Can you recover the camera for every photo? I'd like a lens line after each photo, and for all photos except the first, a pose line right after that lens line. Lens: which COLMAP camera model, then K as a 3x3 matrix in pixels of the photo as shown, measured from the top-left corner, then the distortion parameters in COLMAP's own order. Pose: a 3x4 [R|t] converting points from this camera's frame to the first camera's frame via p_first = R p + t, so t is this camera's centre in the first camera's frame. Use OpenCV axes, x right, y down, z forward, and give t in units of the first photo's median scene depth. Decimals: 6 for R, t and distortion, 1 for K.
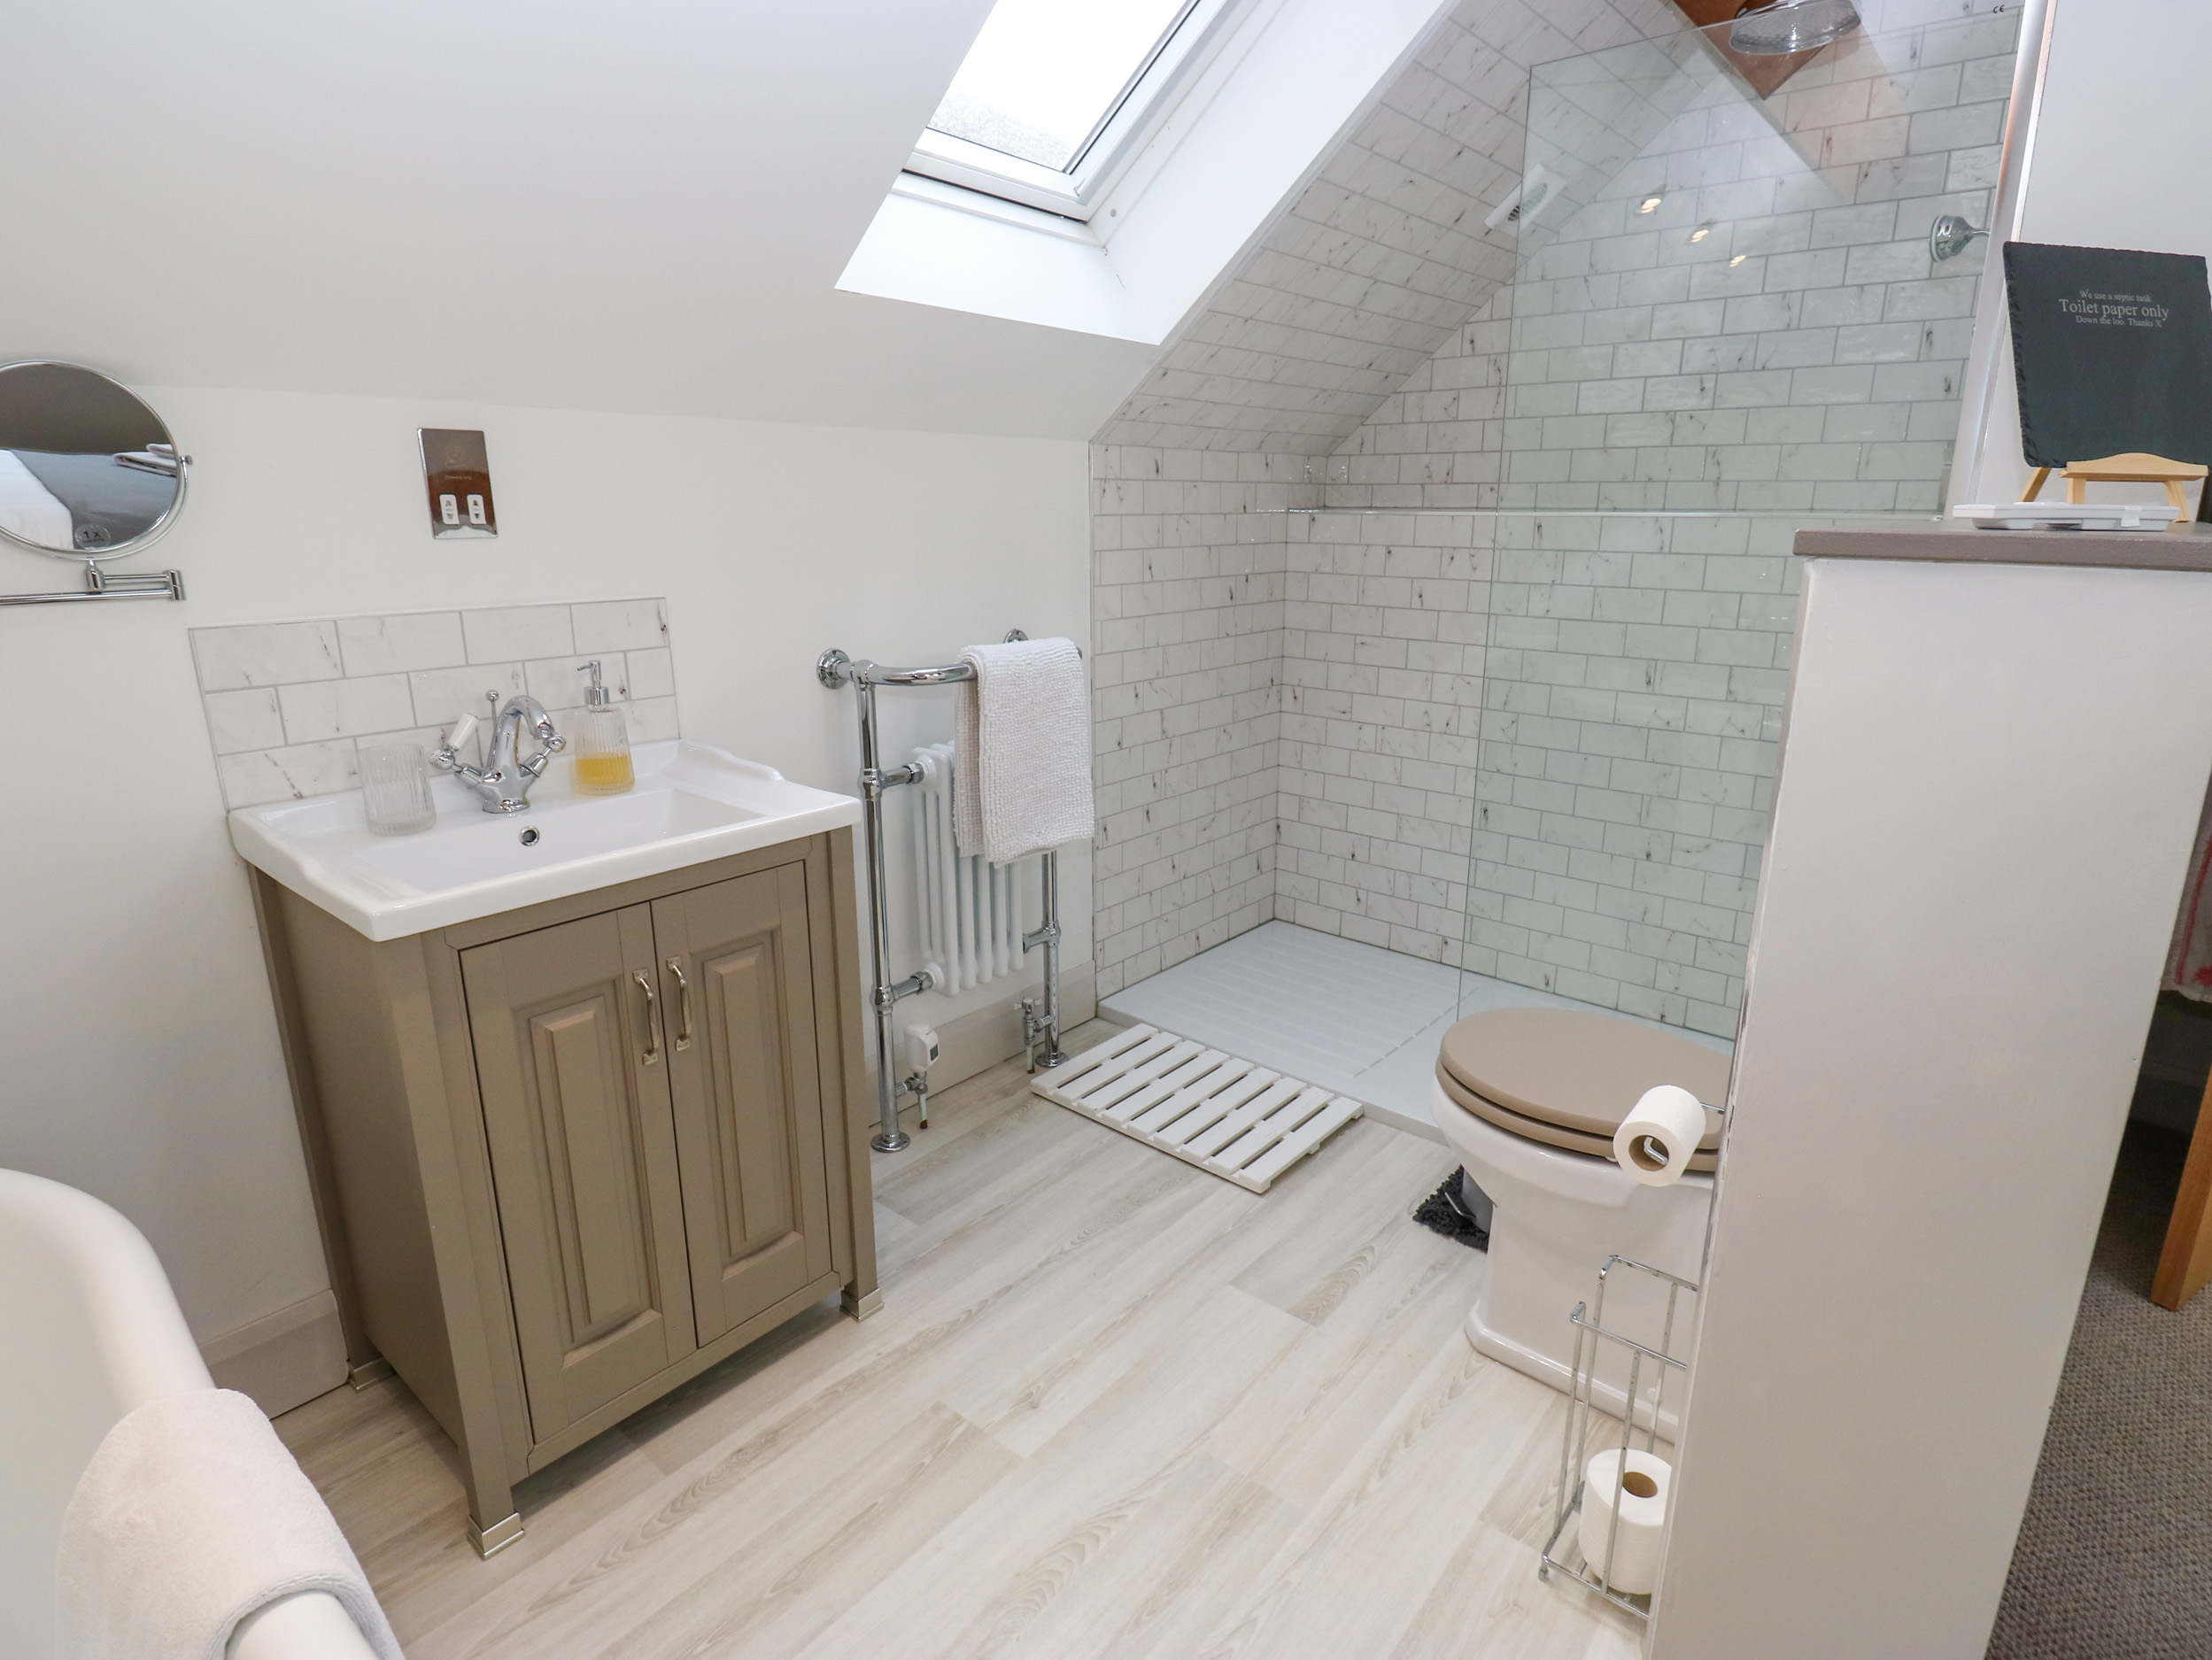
lens RADIAL K [[1178.6, 0, 1122.7], [0, 1178.6, 826.7], [0, 0, 1]] dist [0.003639, -0.010109]
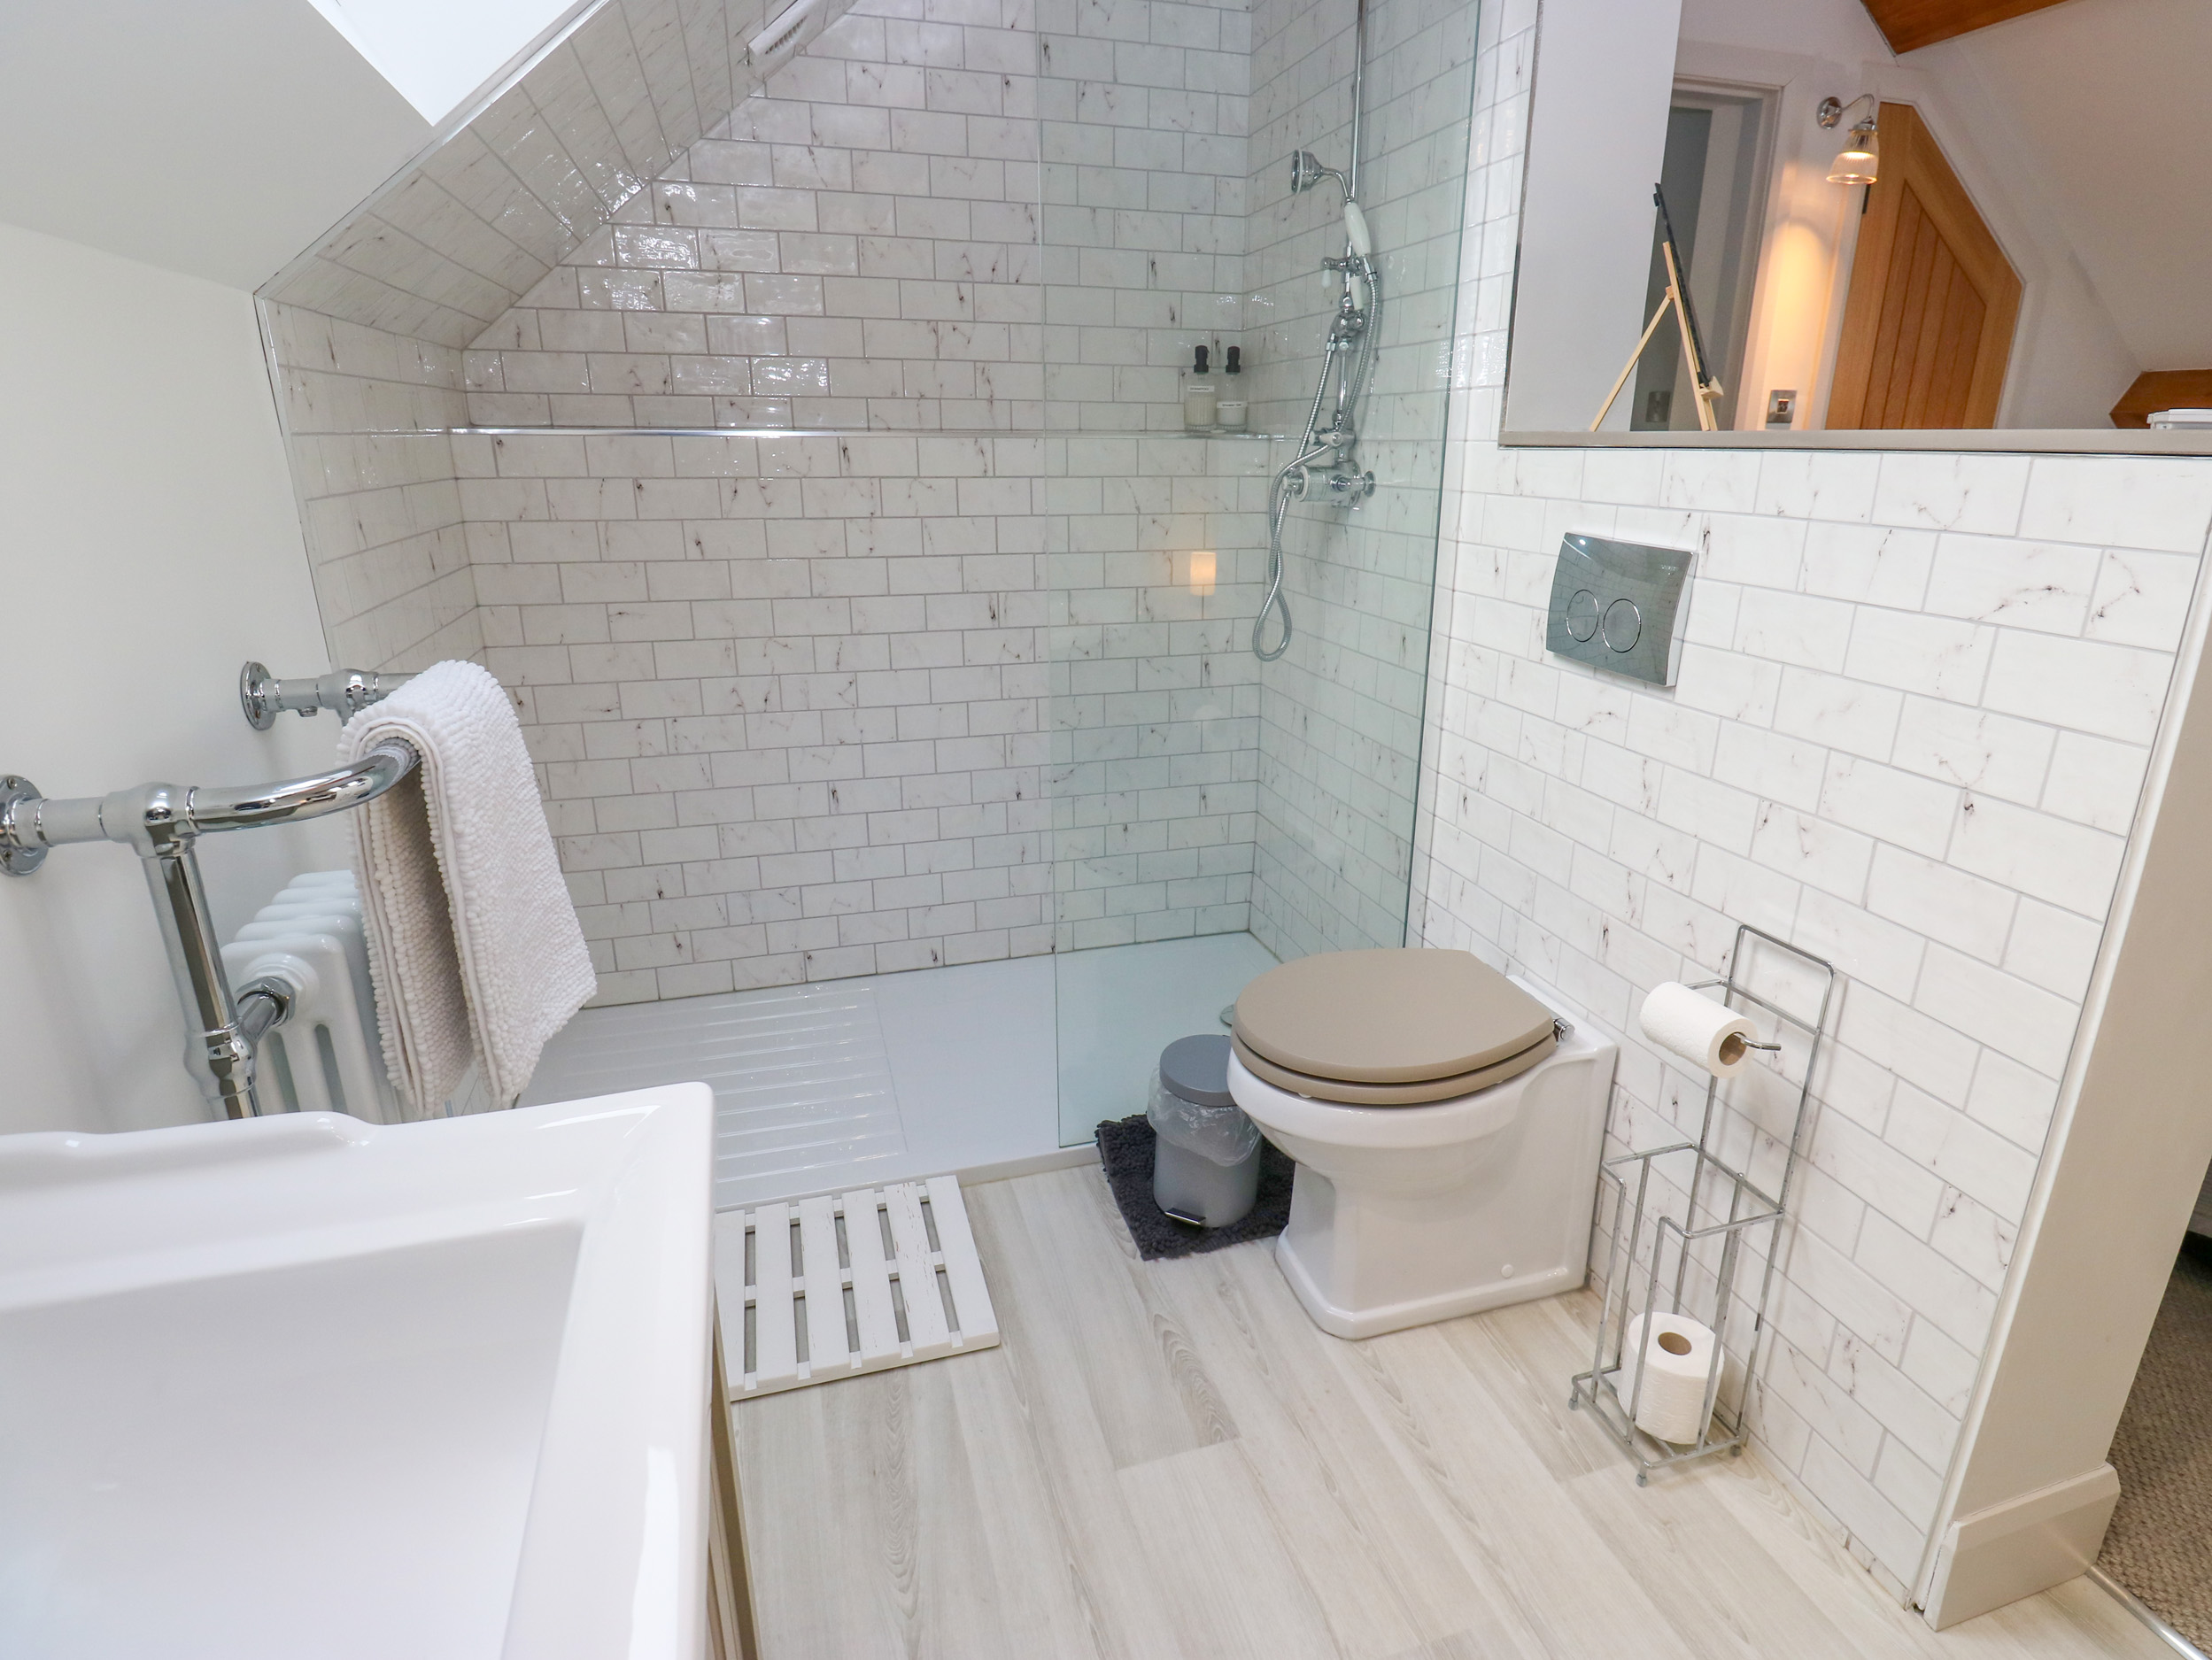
lens RADIAL K [[1178.6, 0, 1117.9], [0, 1178.6, 827.1], [0, 0, 1]] dist [0.003639, -0.010109]
pose [[0.537172, -0.264157, 0.801041, -0.277965], [0.219898, 0.960711, 0.169348, -0.091684], [-0.814304, 0.085179, 0.574155, 0.367058]]
